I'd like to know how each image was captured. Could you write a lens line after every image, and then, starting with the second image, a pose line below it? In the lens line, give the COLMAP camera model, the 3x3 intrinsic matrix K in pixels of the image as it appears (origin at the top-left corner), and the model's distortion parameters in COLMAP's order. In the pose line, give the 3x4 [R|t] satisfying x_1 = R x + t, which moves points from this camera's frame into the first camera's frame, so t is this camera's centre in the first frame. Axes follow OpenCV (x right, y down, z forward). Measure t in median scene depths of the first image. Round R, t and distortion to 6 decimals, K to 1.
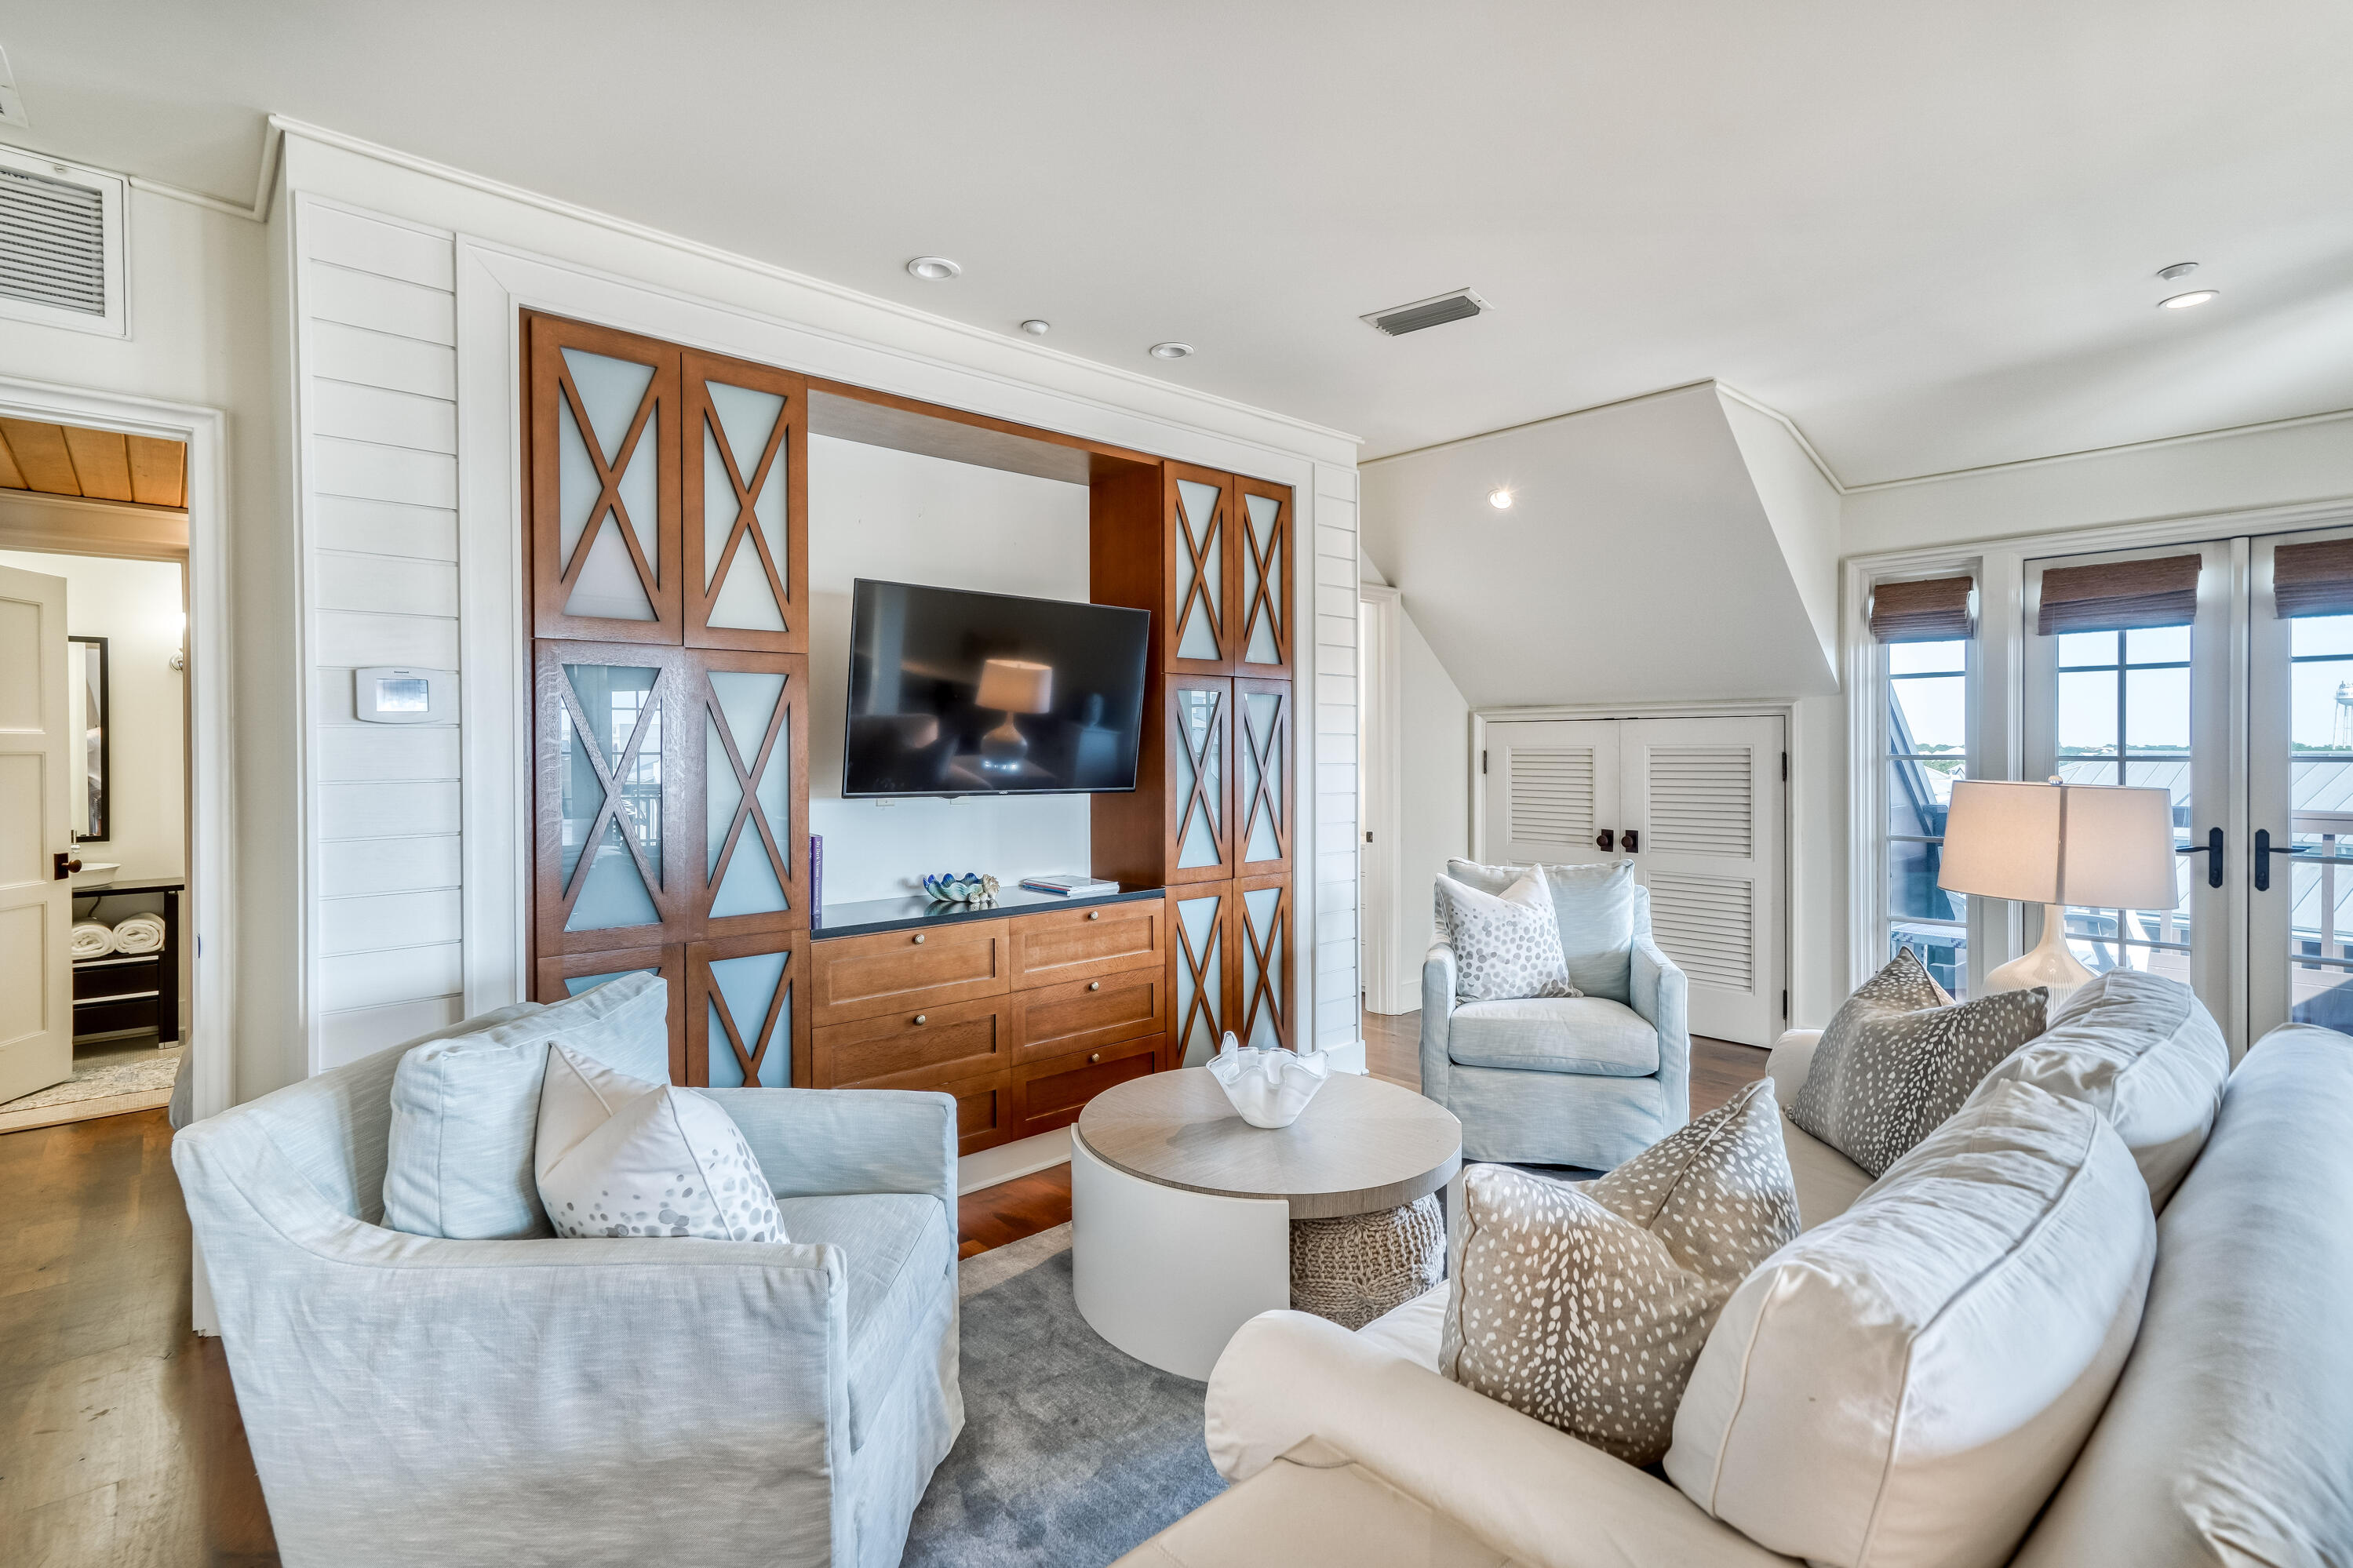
lens RADIAL K [[1093.3, 0, 1148.9], [0, 1093.3, 740.8], [0, 0, 1]] dist [0.010326, 0.001614]
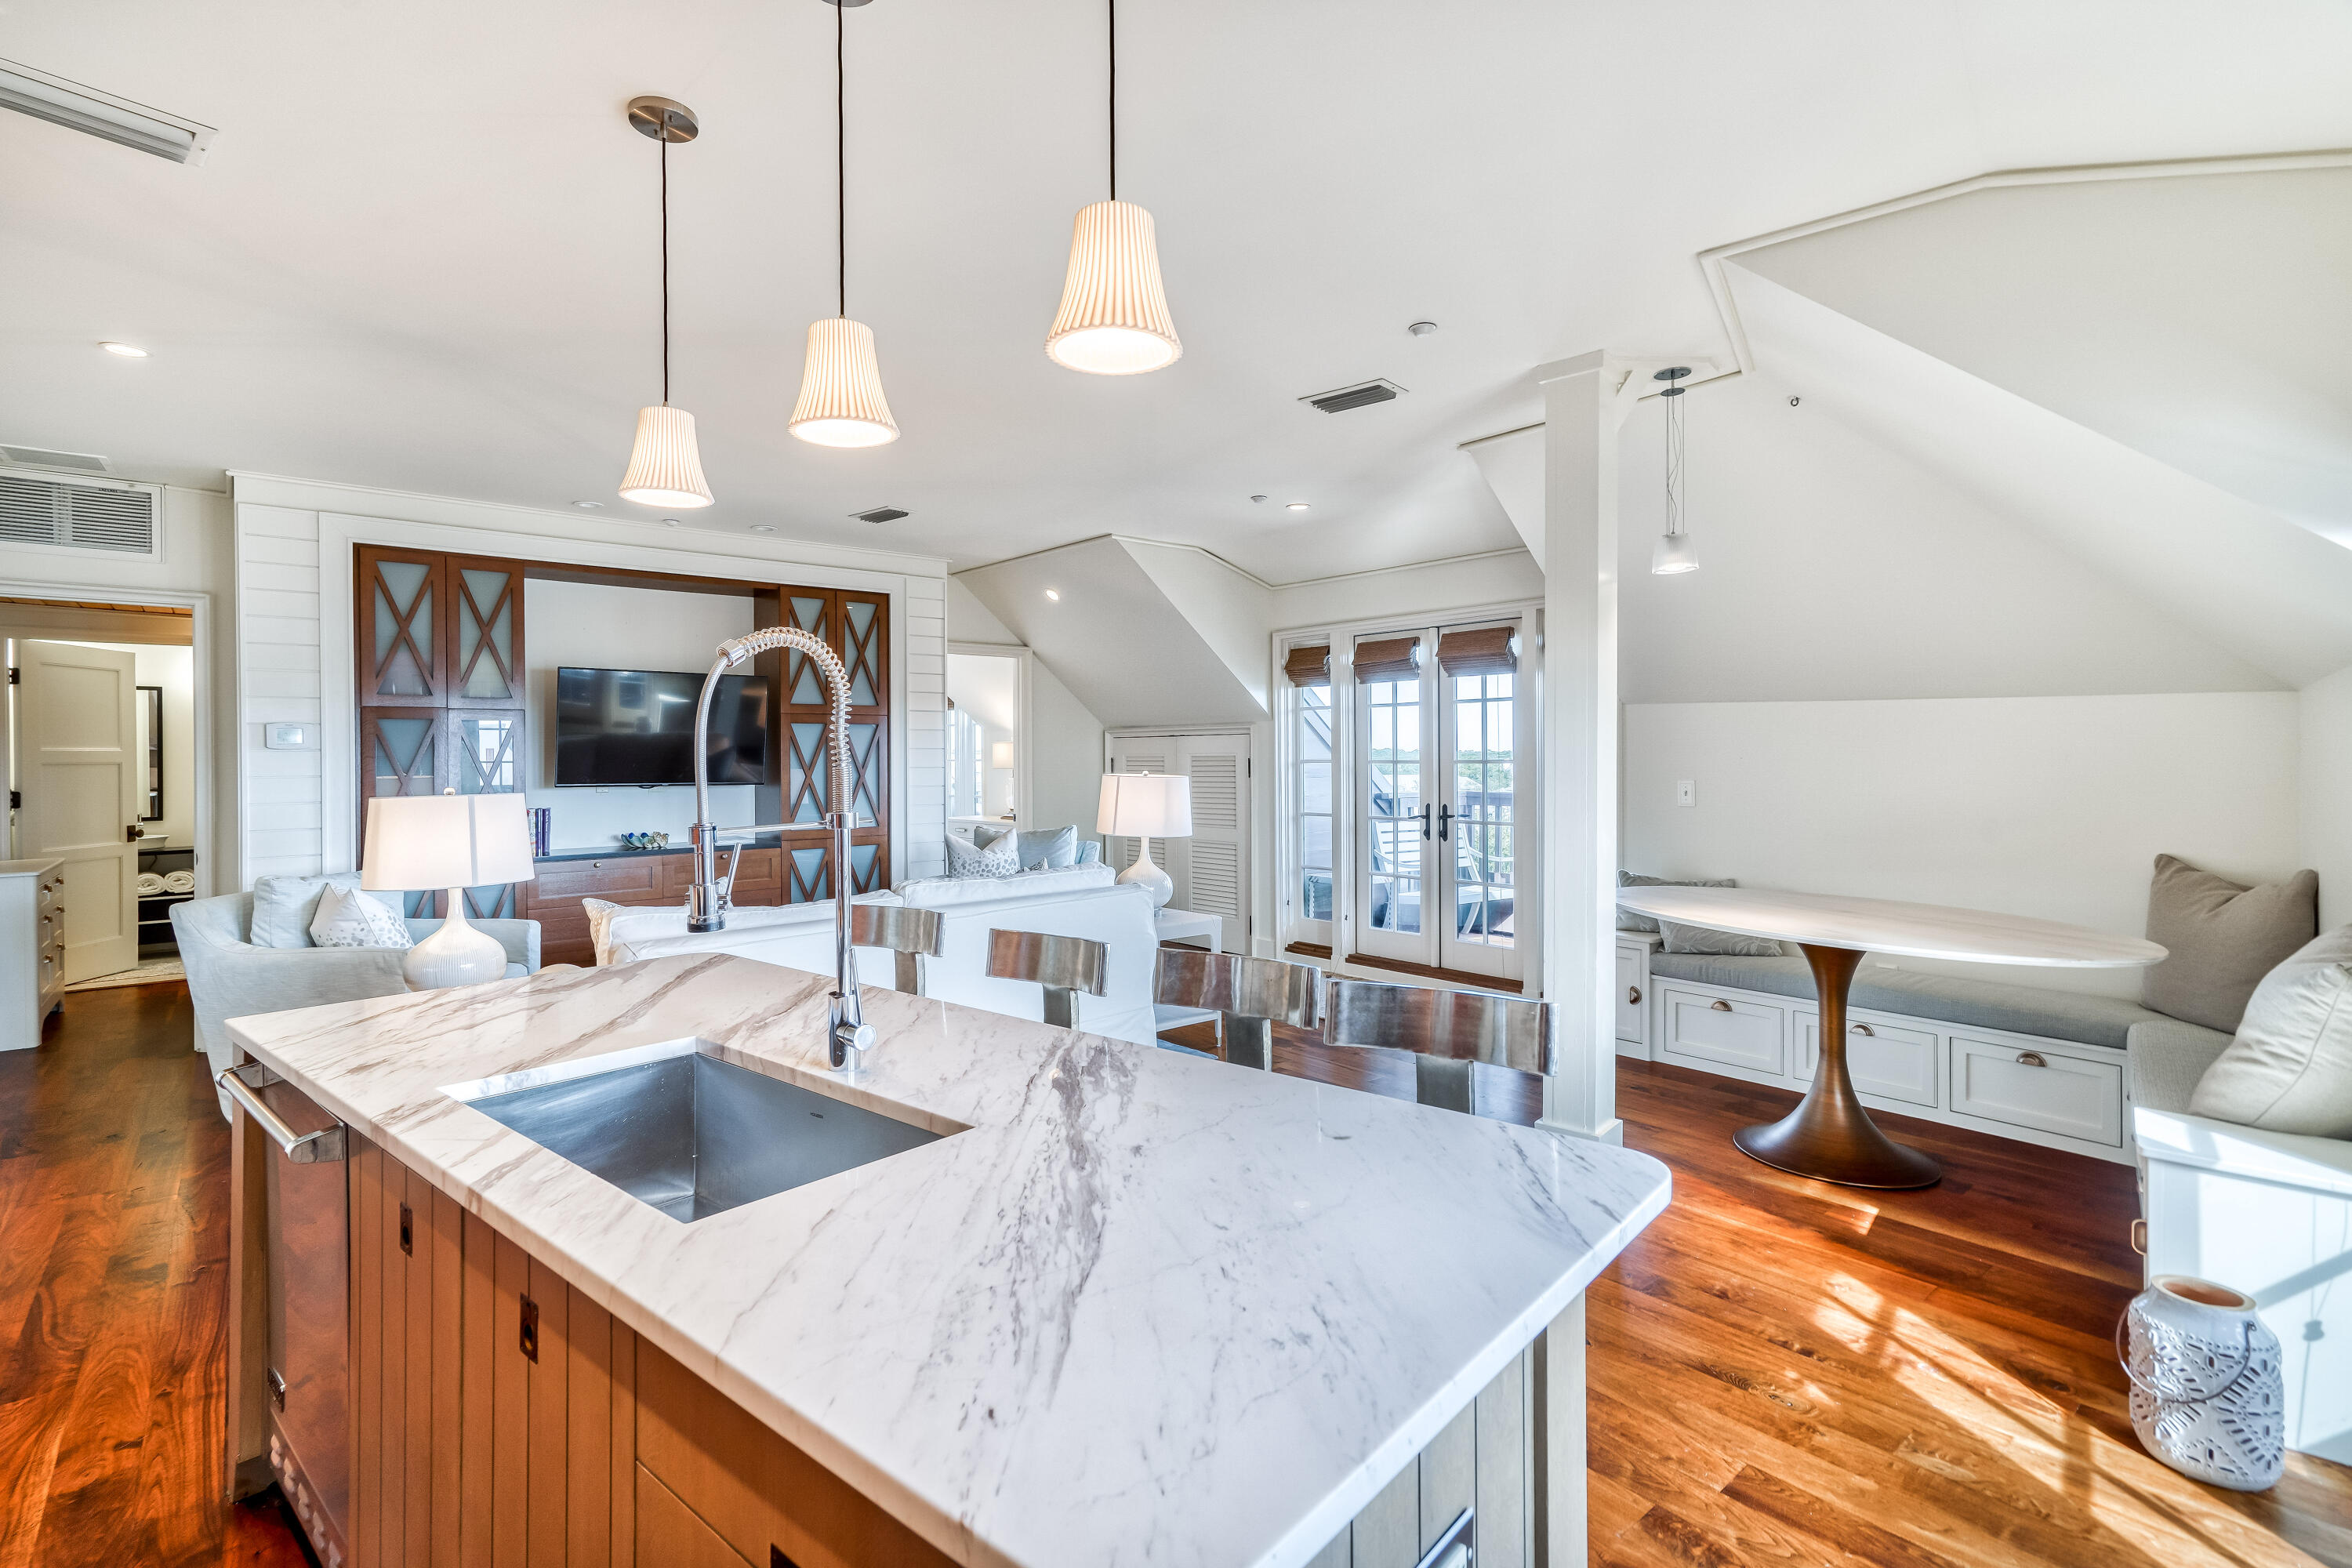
lens RADIAL K [[1092.9, 0, 1169.2], [0, 1092.9, 737.2], [0, 0, 1]] dist [0.010326, 0.001614]
pose [[0.999710, -0.005196, -0.023535, 0.614447], [0.004989, 0.999948, -0.008840, -0.007117], [0.023580, 0.008720, 0.999684, -0.621780]]
